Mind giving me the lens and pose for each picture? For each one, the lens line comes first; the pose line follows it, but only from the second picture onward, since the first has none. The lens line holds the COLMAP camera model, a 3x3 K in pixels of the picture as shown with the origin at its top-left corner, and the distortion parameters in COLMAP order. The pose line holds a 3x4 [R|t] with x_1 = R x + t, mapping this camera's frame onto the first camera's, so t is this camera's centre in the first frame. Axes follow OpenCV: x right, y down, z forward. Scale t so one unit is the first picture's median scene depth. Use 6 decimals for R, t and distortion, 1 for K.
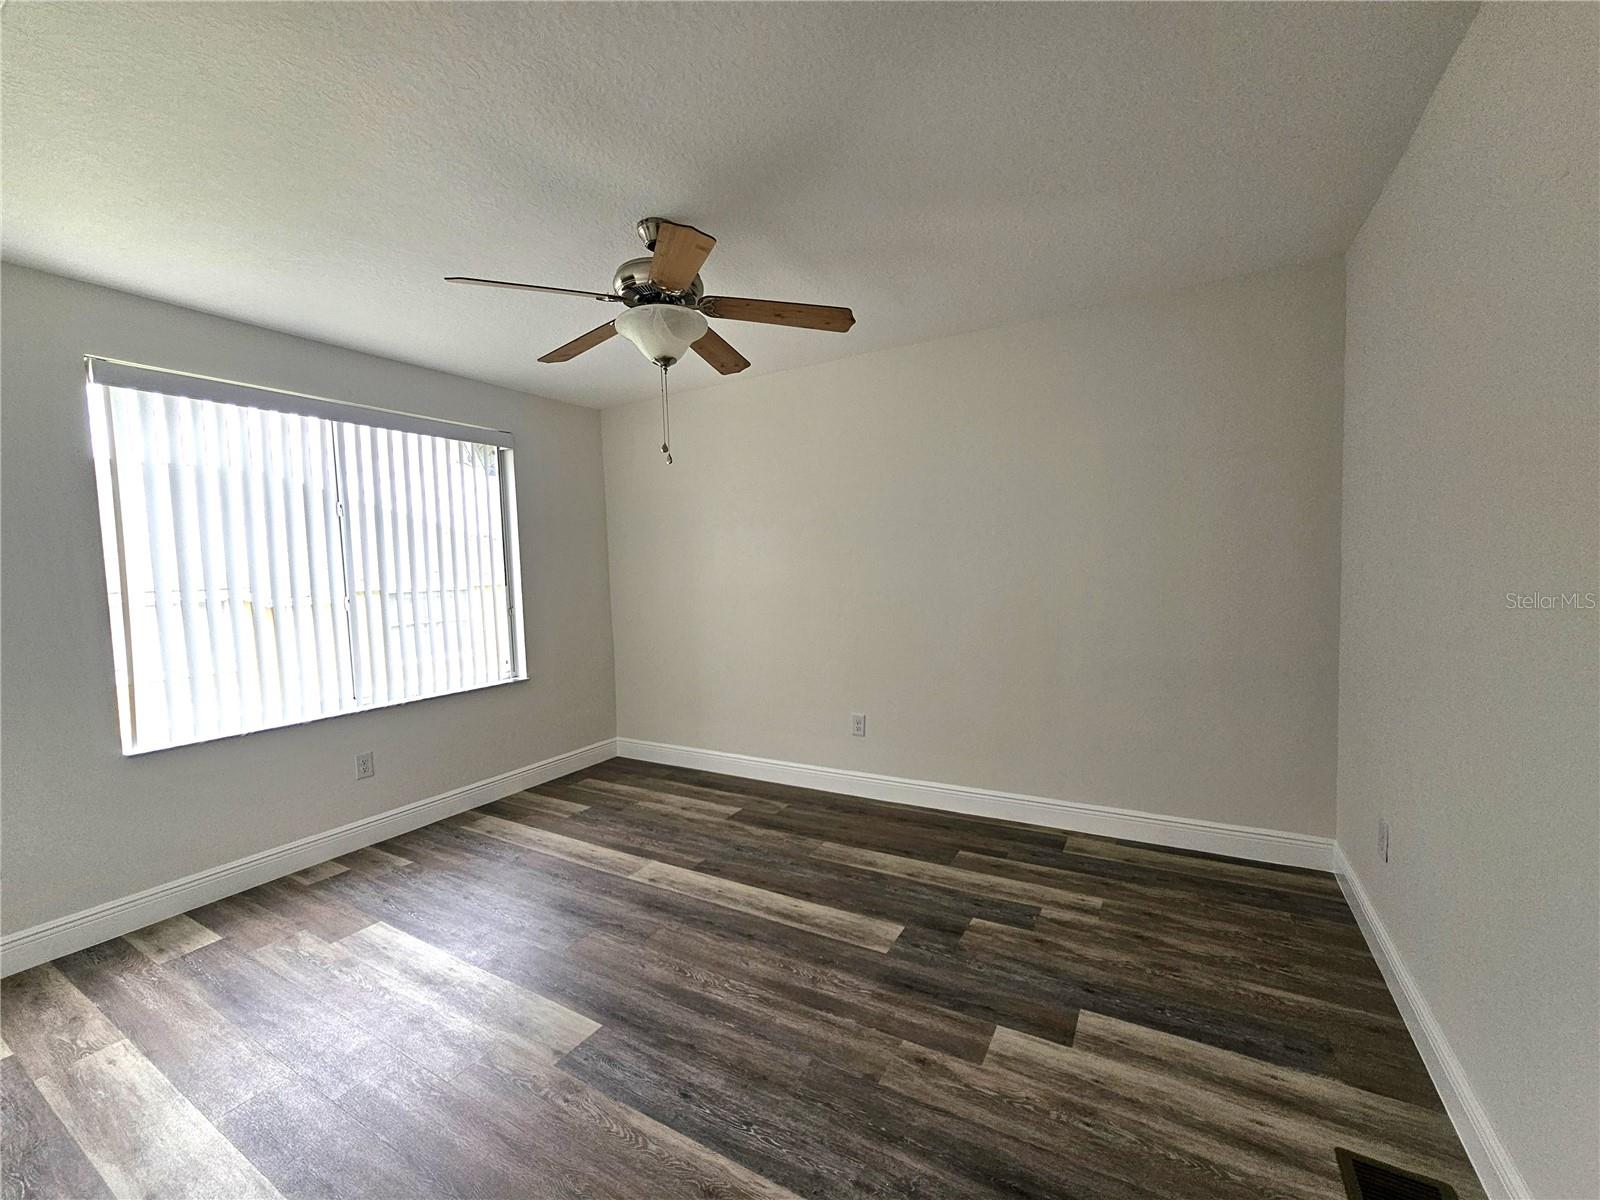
lens RADIAL K [[656.3, 0, 804.1], [0, 656.3, 594.7], [0, 0, 1]] dist [-0.003153, 0.000545]
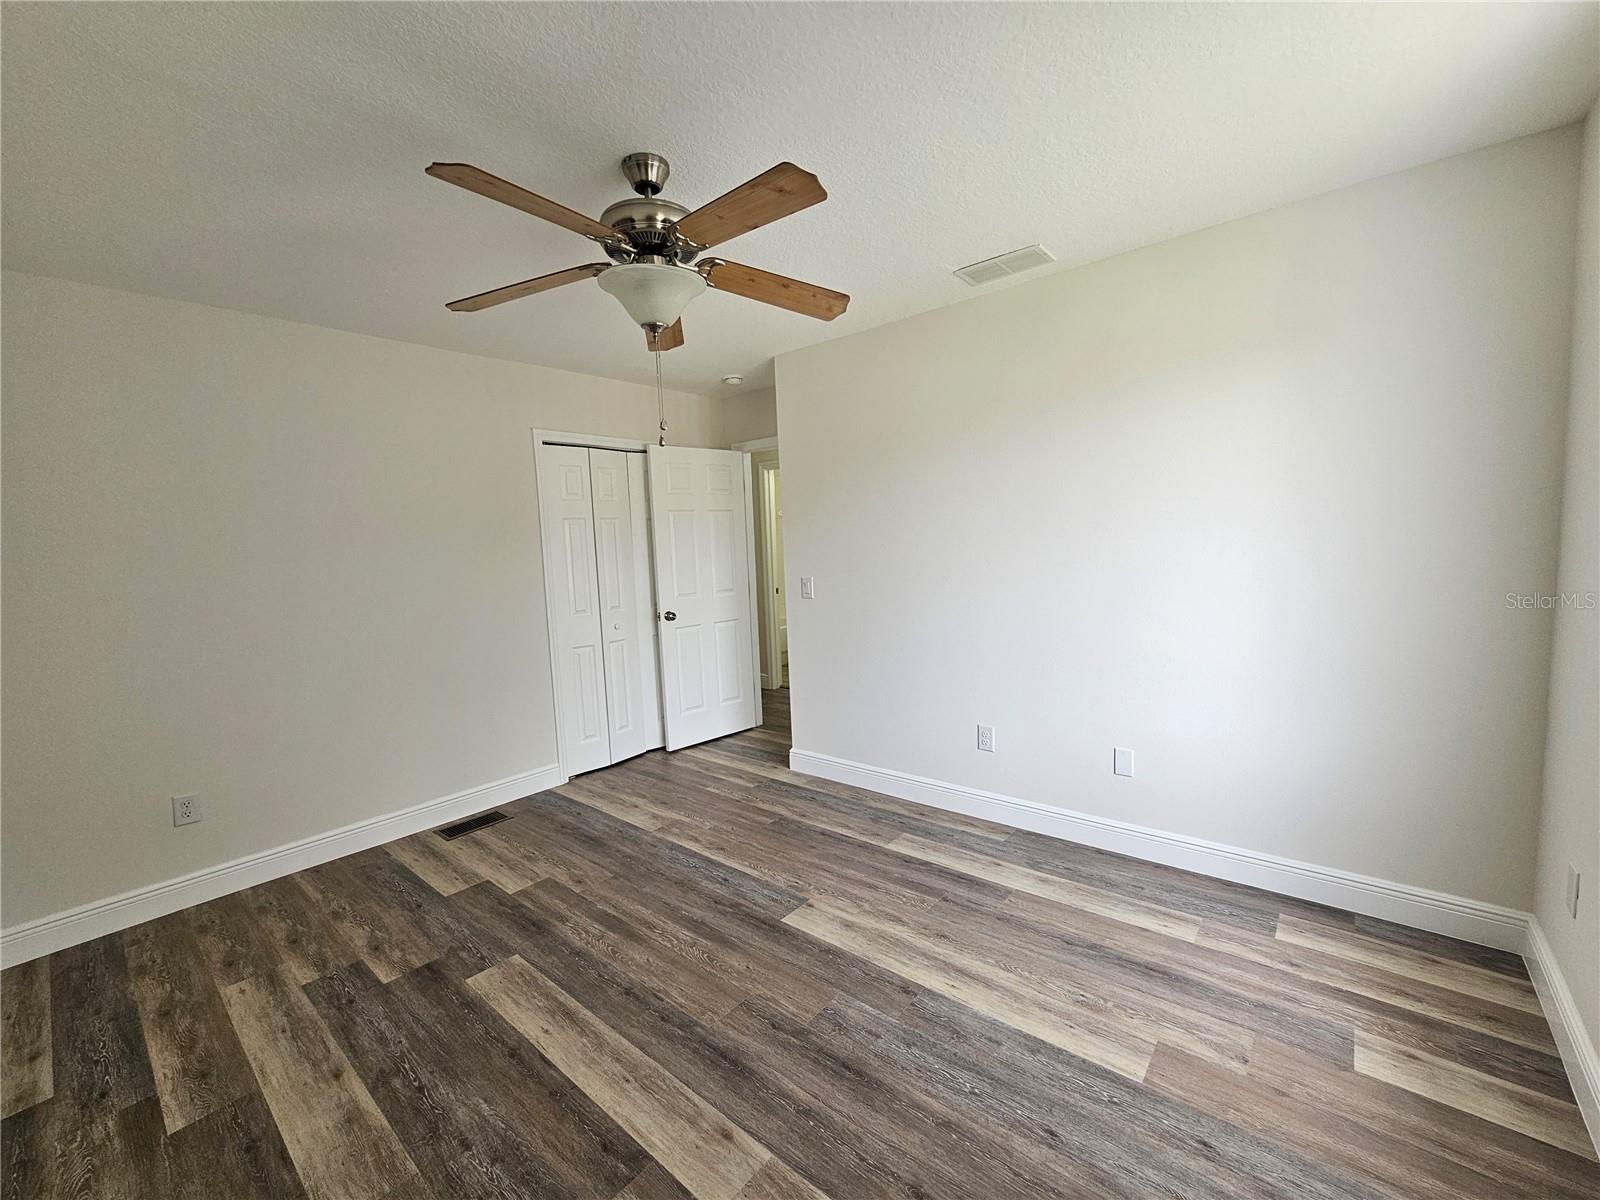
lens RADIAL K [[656.3, 0, 804.4], [0, 656.3, 614.6], [0, 0, 1]] dist [-0.003153, 0.000545]
pose [[-0.982206, 0.056684, 0.179046, -0.550607], [0.083160, 0.986075, 0.144017, -0.089096], [-0.168389, 0.156344, -0.973243, 1.915358]]
